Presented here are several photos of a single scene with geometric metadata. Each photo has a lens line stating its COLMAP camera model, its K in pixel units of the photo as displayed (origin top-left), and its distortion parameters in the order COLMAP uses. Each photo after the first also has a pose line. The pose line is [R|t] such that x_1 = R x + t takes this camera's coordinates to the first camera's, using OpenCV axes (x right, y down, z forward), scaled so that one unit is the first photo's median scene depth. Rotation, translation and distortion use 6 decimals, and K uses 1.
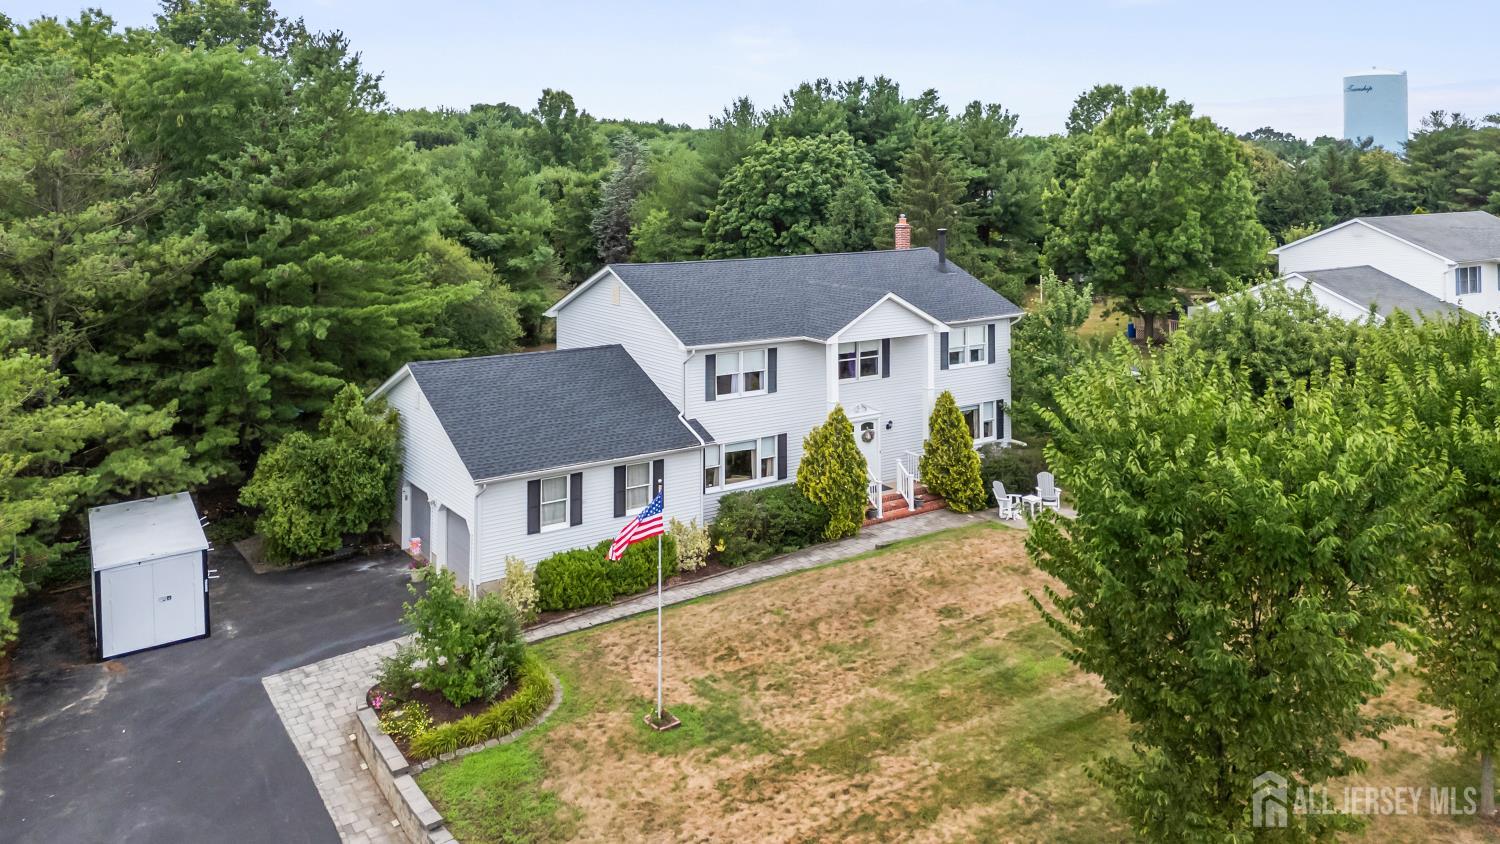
lens RADIAL K [[1160.7, 0, 750.7], [0, 1160.7, 164.7], [0, 0, 1]] dist [0.040494, -0.006131]
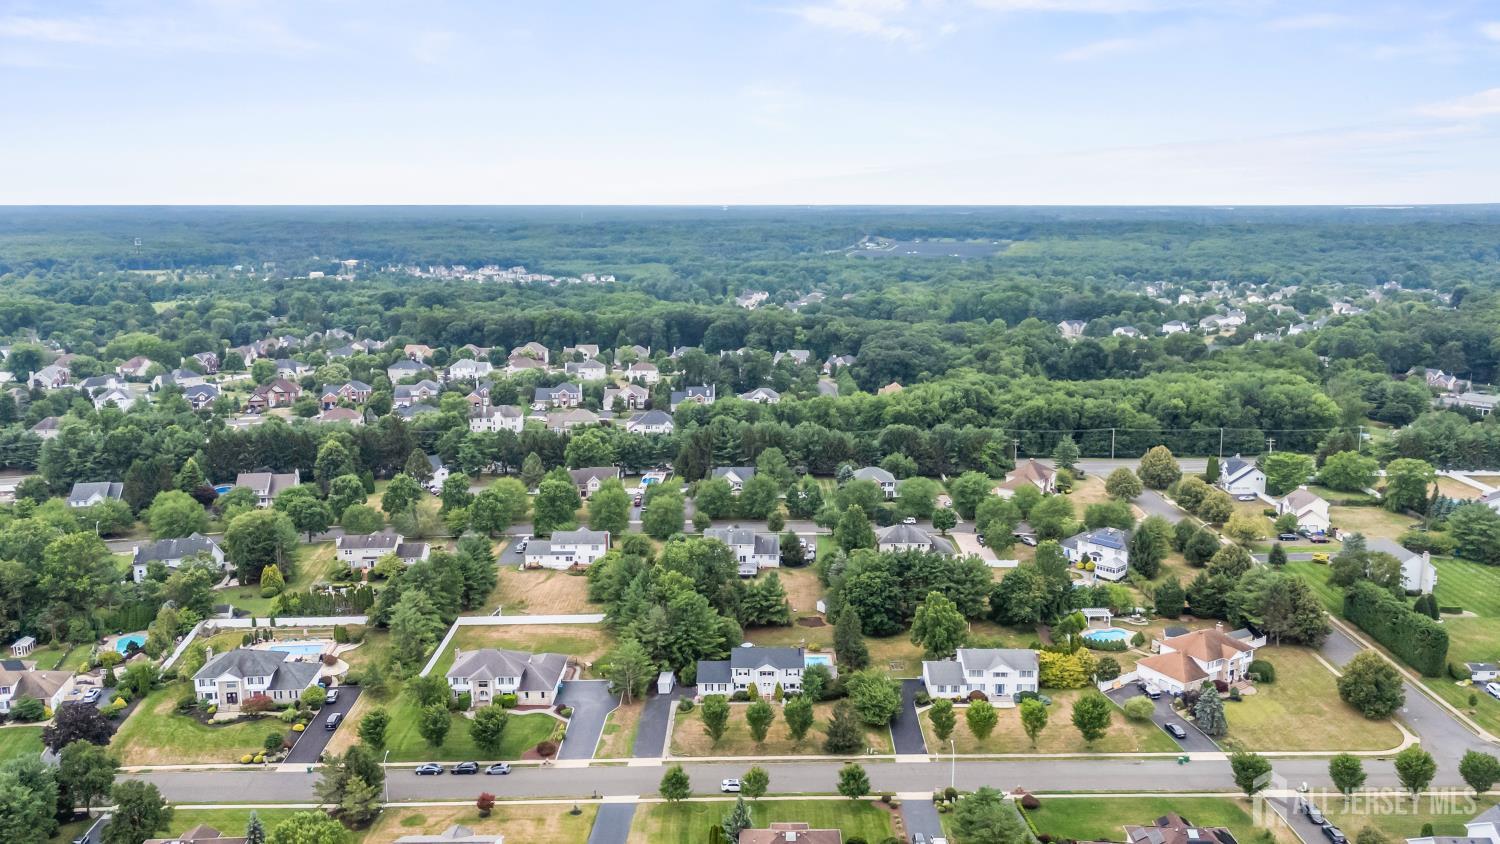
lens RADIAL K [[1124.2, 0, 750.0], [0, 1124.2, 422.0], [0, 0, 1]] dist [0.108724, -0.124658]
pose [[0.816586, 0.113786, -0.565897, 3.597374], [0.003658, 0.979338, 0.202195, -2.577956], [0.577212, -0.167179, 0.799298, -3.940206]]
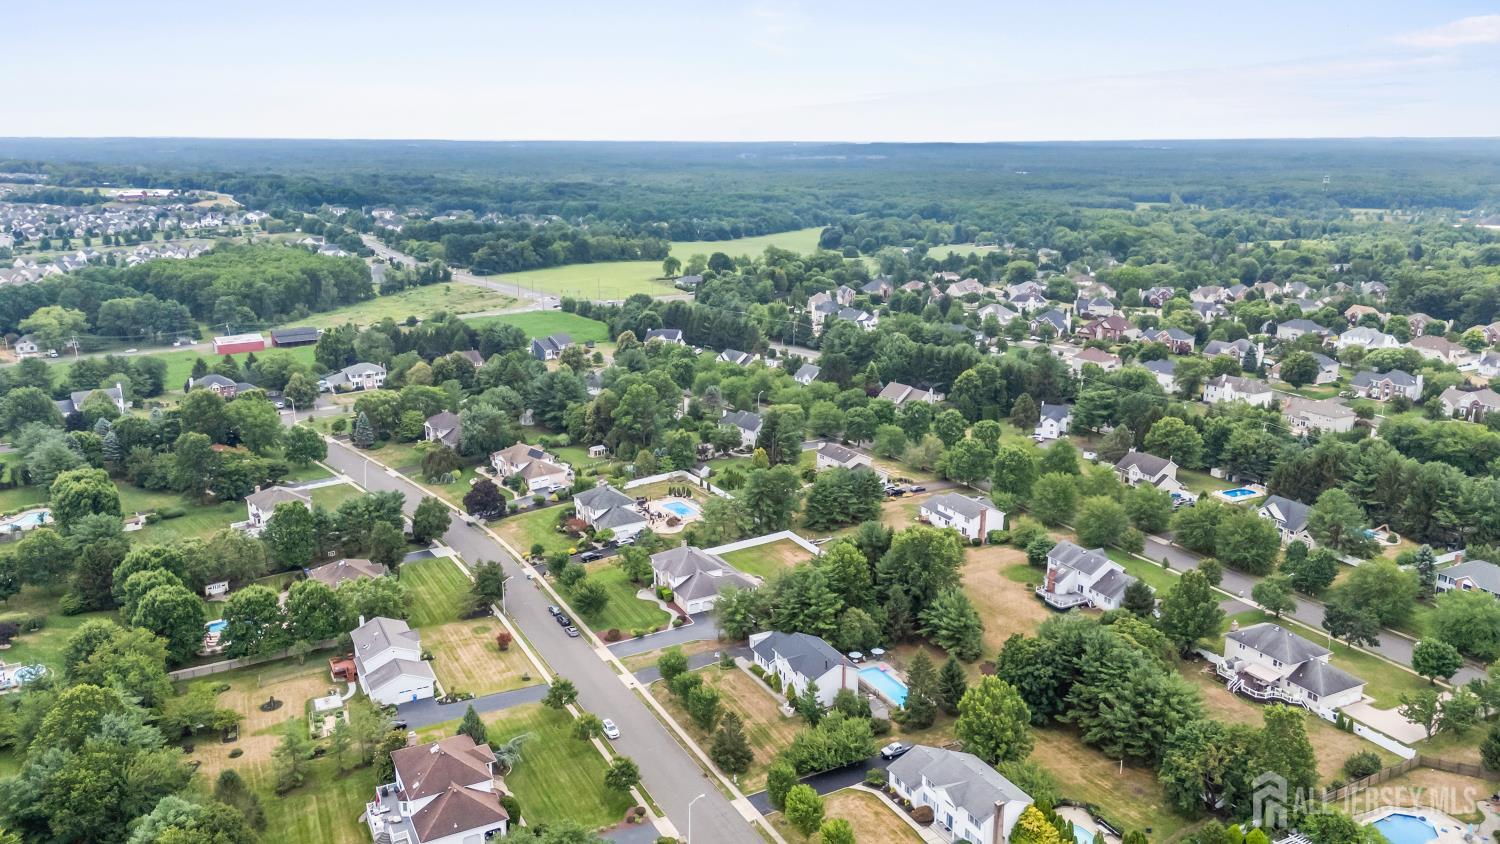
lens RADIAL K [[1113.6, 0, 747.9], [0, 1113.6, 418.7], [0, 0, 1]] dist [0.113413, -0.140032]
pose [[-0.122283, 0.247650, -0.961102, 5.506502], [0.004288, 0.968492, 0.249009, -2.569474], [0.992486, 0.026328, -0.119492, 1.583290]]
